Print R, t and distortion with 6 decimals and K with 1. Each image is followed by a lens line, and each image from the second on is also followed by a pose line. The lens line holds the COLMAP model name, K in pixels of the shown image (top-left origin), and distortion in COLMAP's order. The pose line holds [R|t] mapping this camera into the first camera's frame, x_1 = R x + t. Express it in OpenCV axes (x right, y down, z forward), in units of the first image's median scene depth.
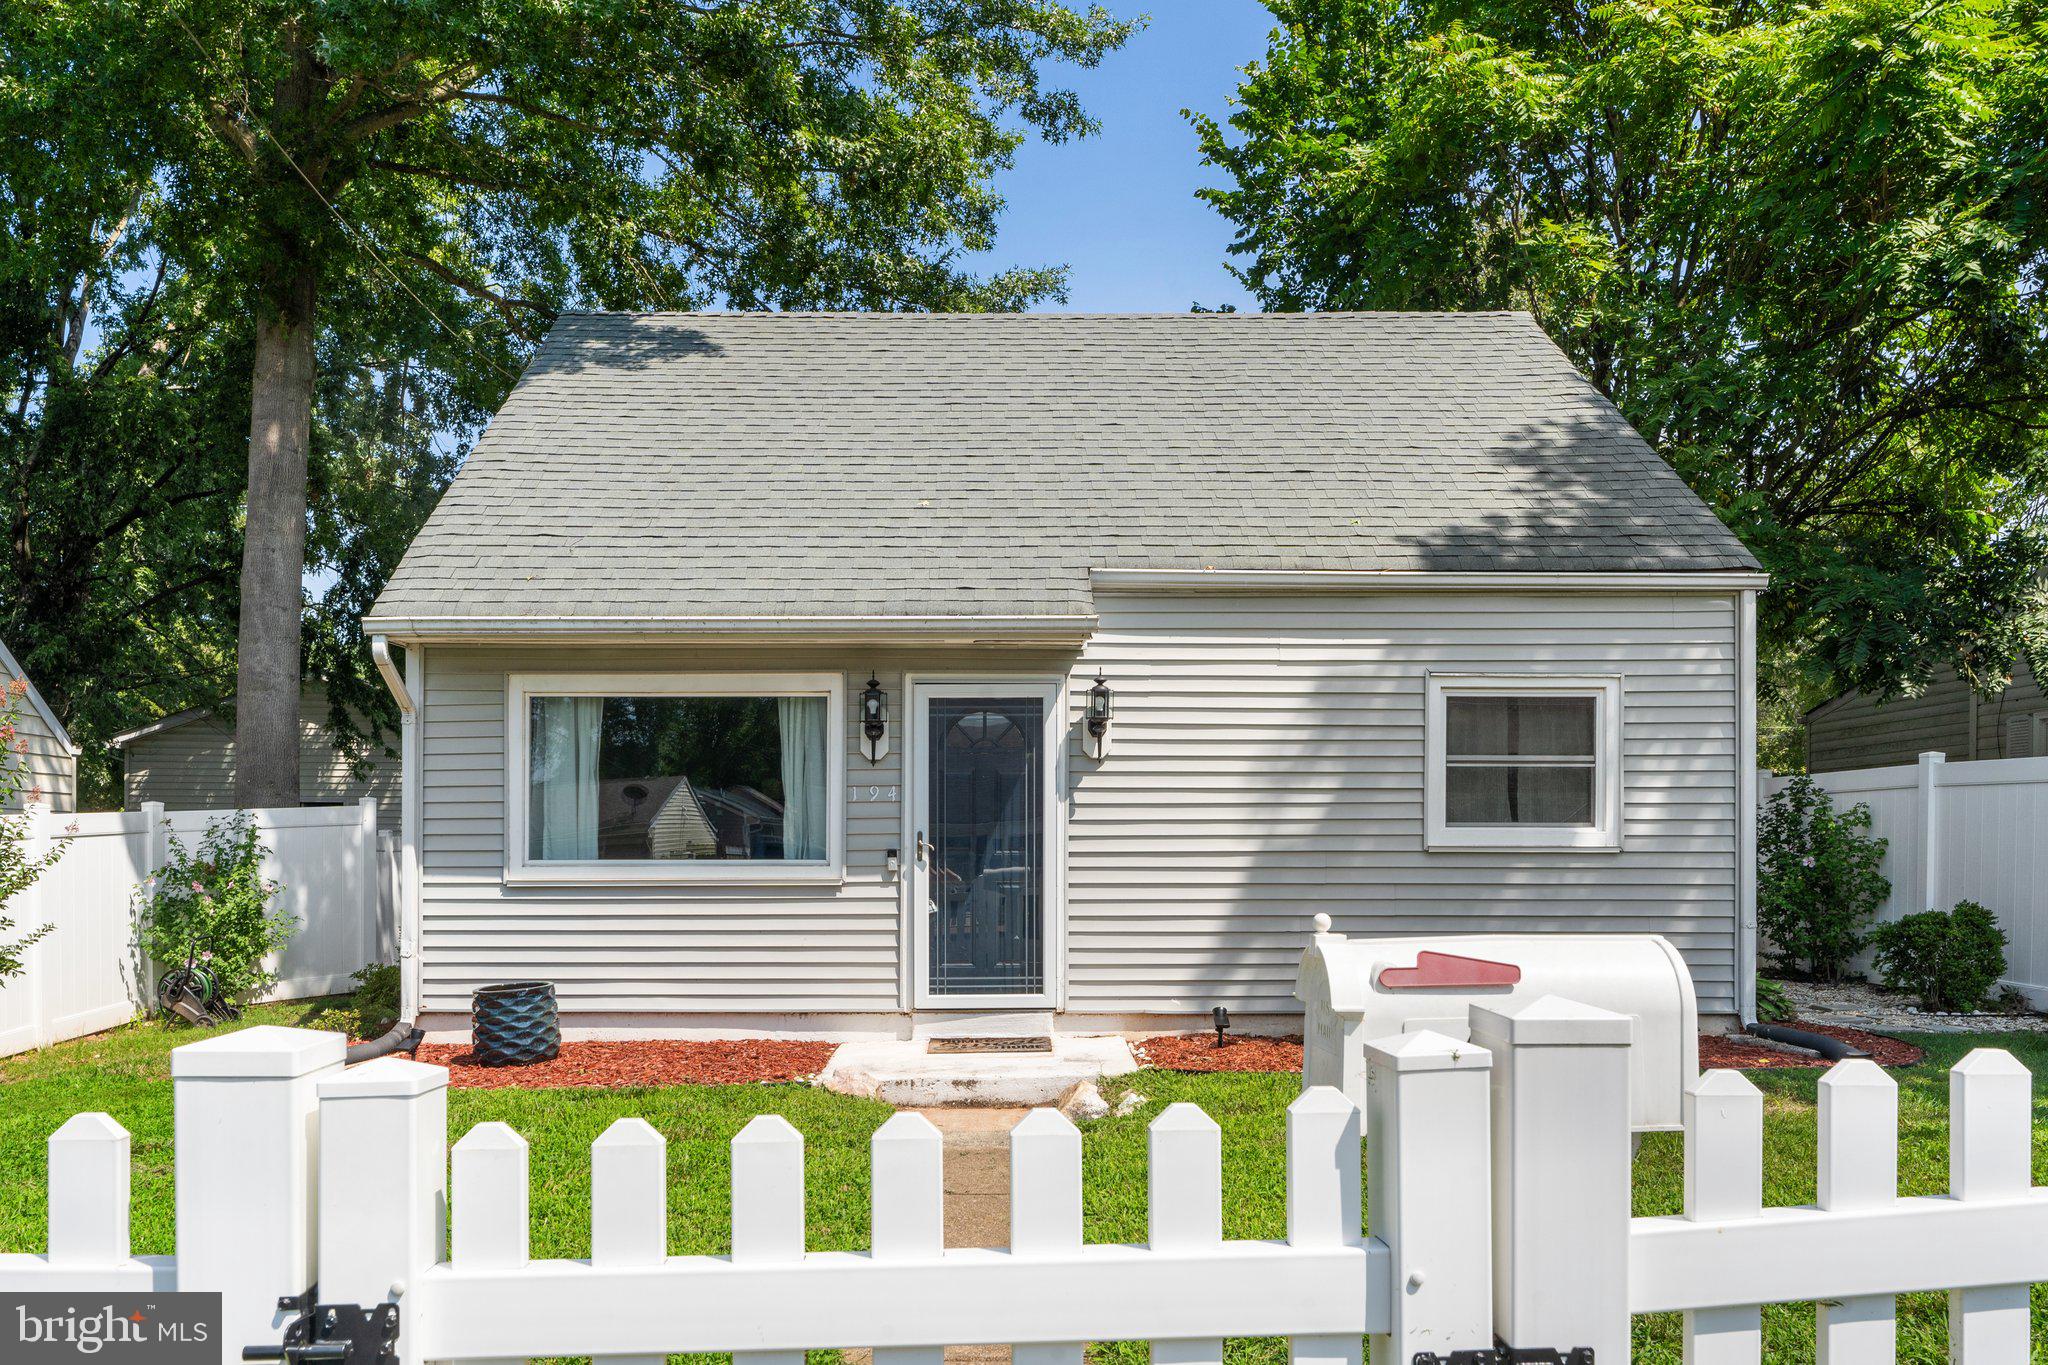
lens RADIAL K [[1400.0, 0, 805.9], [0, 1400.0, 855.7], [0, 0, 1]] dist [-0.003605, 0.002762]
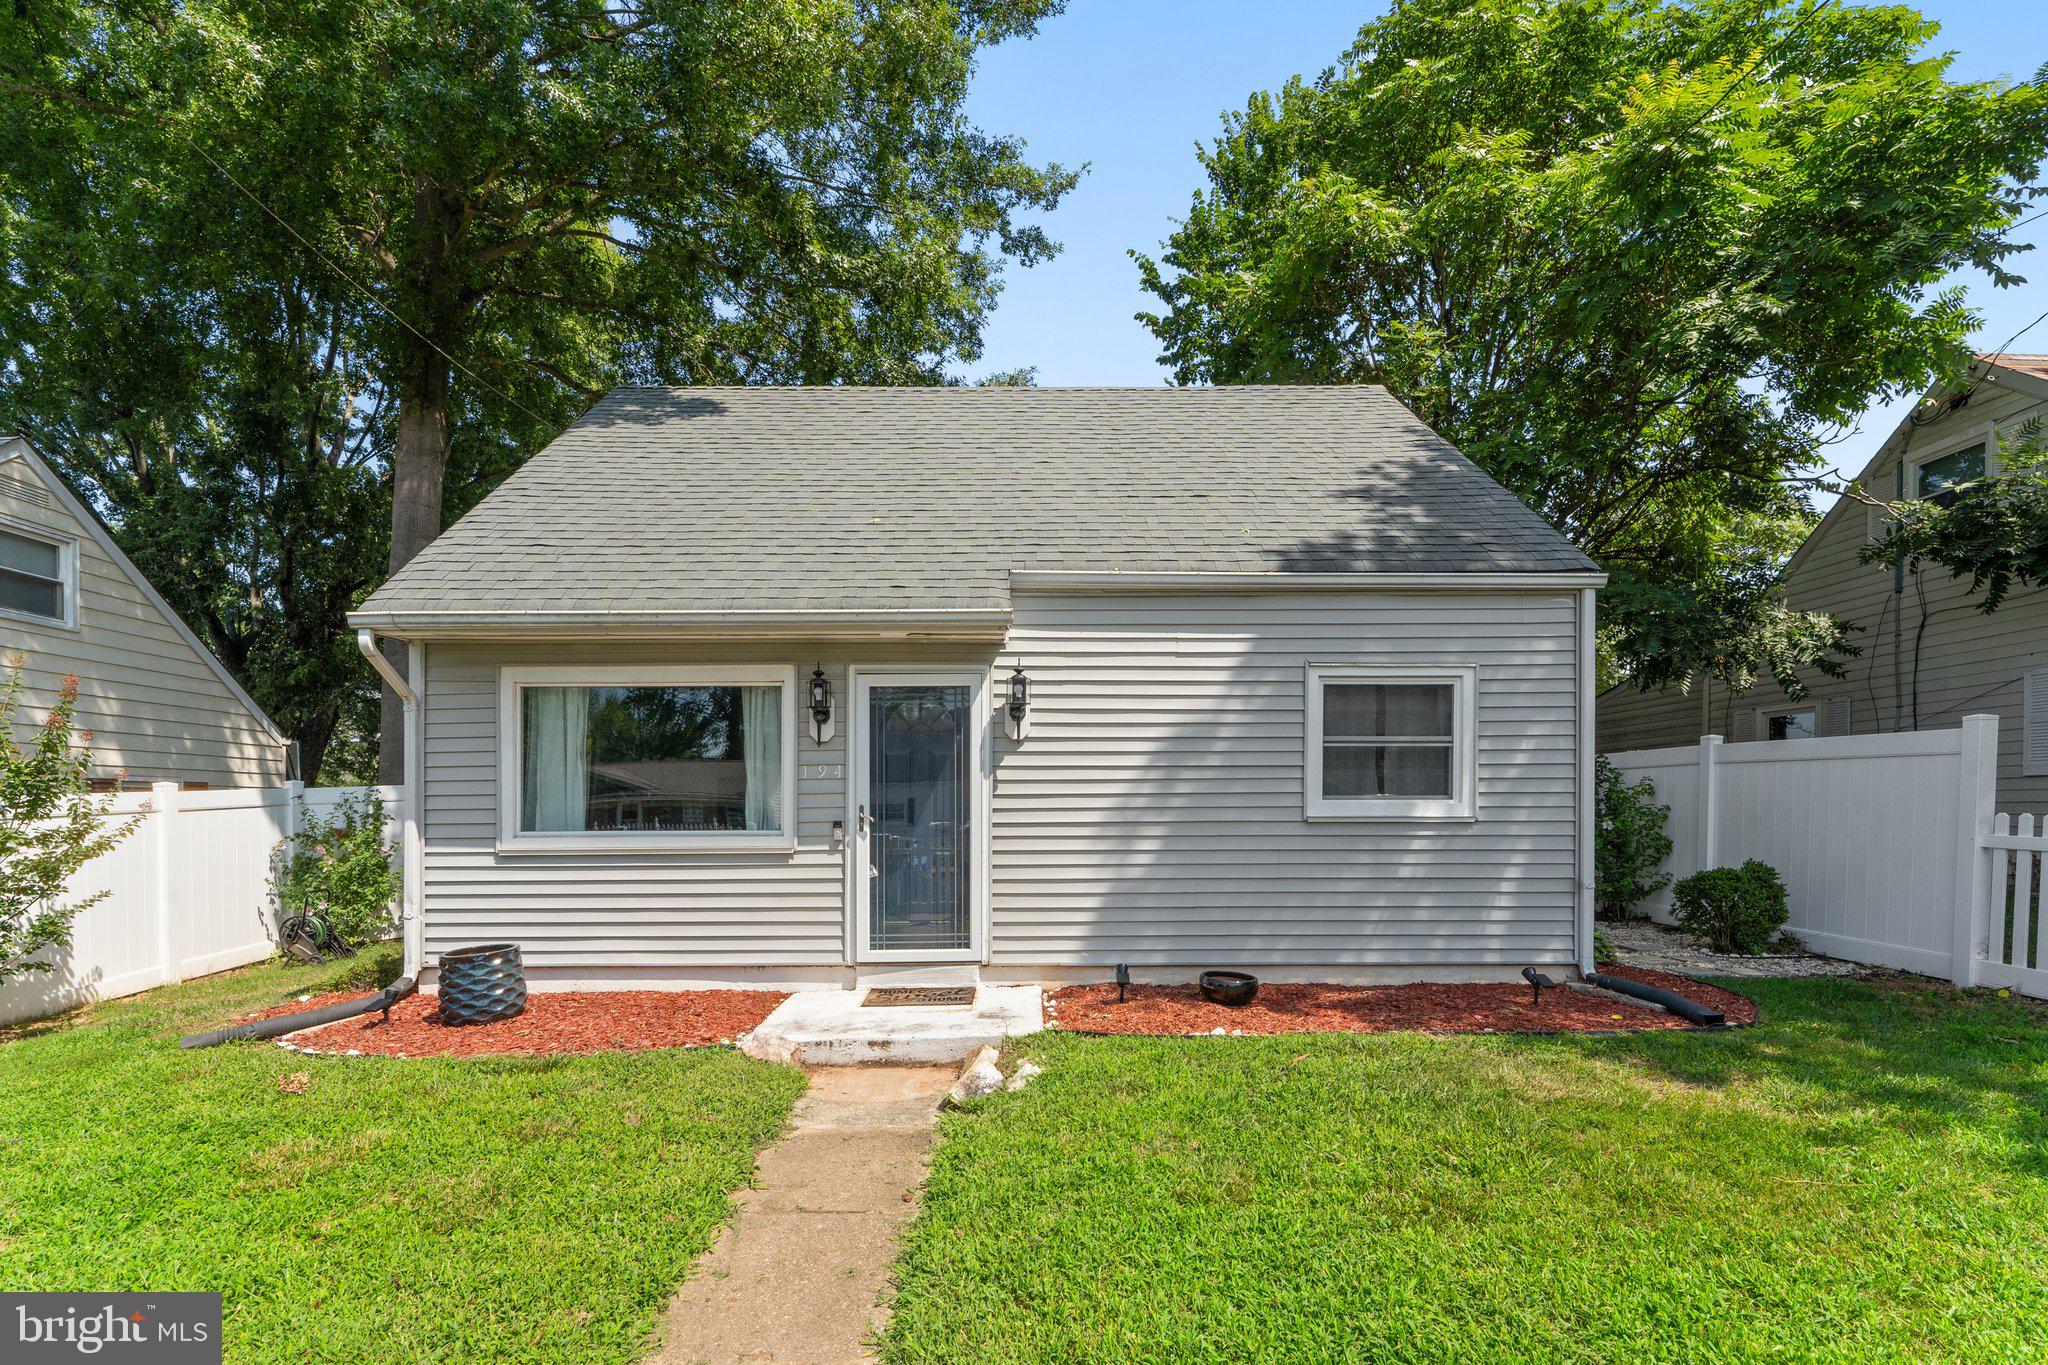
lens RADIAL K [[930.4, 0, 923.0], [0, 930.4, 819.5], [0, 0, 1]] dist [-0.006311, -0.002424]
pose [[0.999633, -0.004740, 0.026688, 0.110030], [0.004508, 0.999951, 0.008768, -0.012101], [-0.026729, -0.008645, 0.999605, 0.248920]]
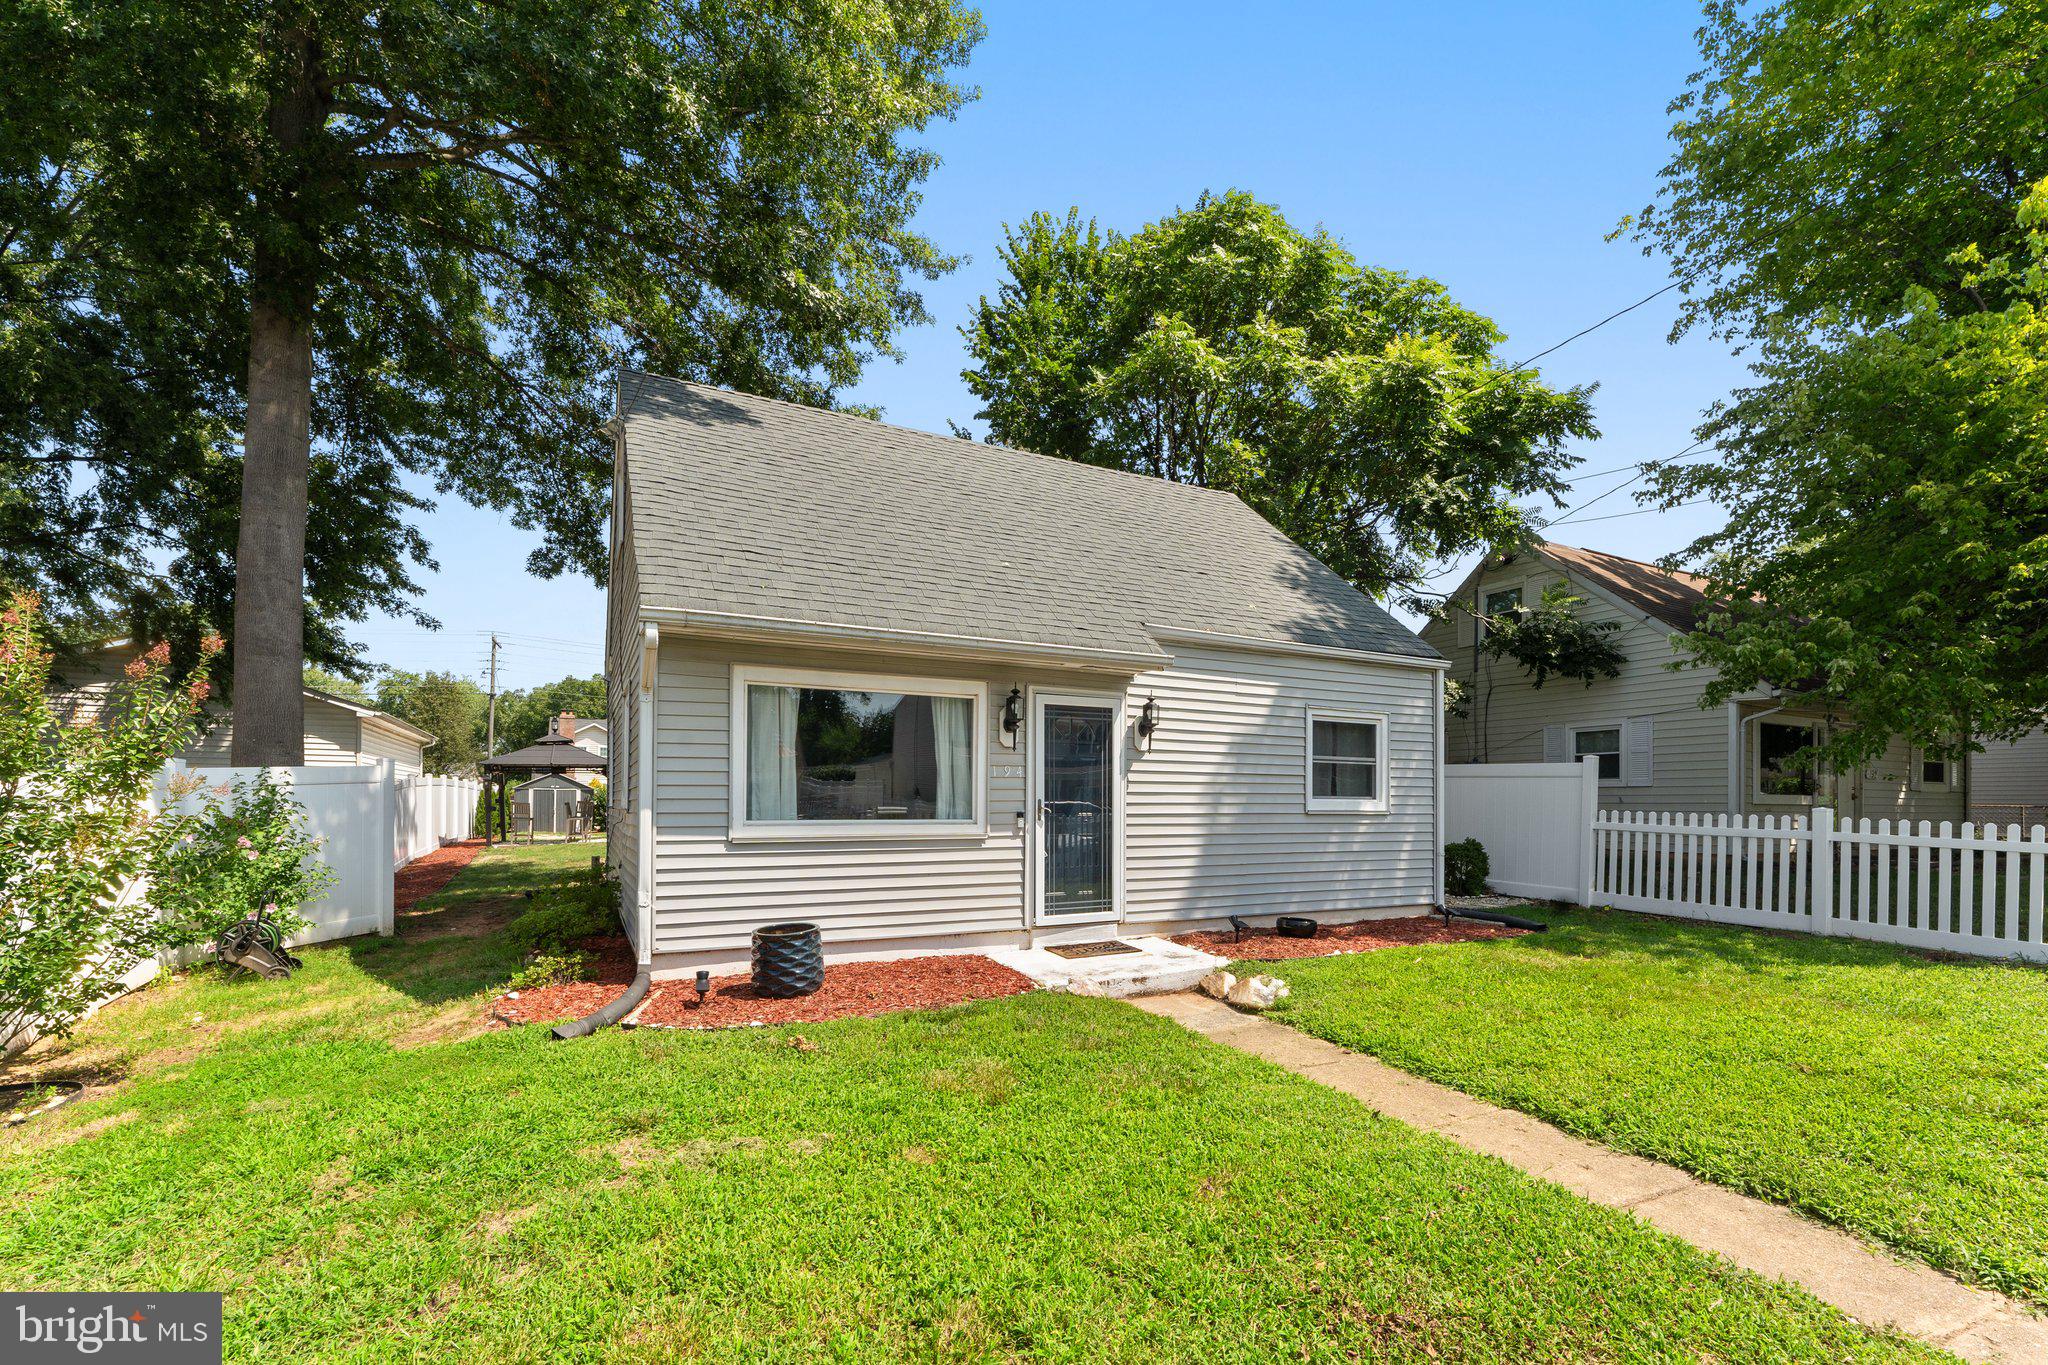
lens RADIAL K [[929.6, 0, 974.1], [0, 929.6, 789.9], [0, 0, 1]] dist [-0.014729, 0.000007]
pose [[0.882205, 0.010232, 0.470755, -0.408852], [-0.004503, 0.999901, -0.013295, -0.013975], [-0.470845, 0.009609, 0.882164, 0.211045]]
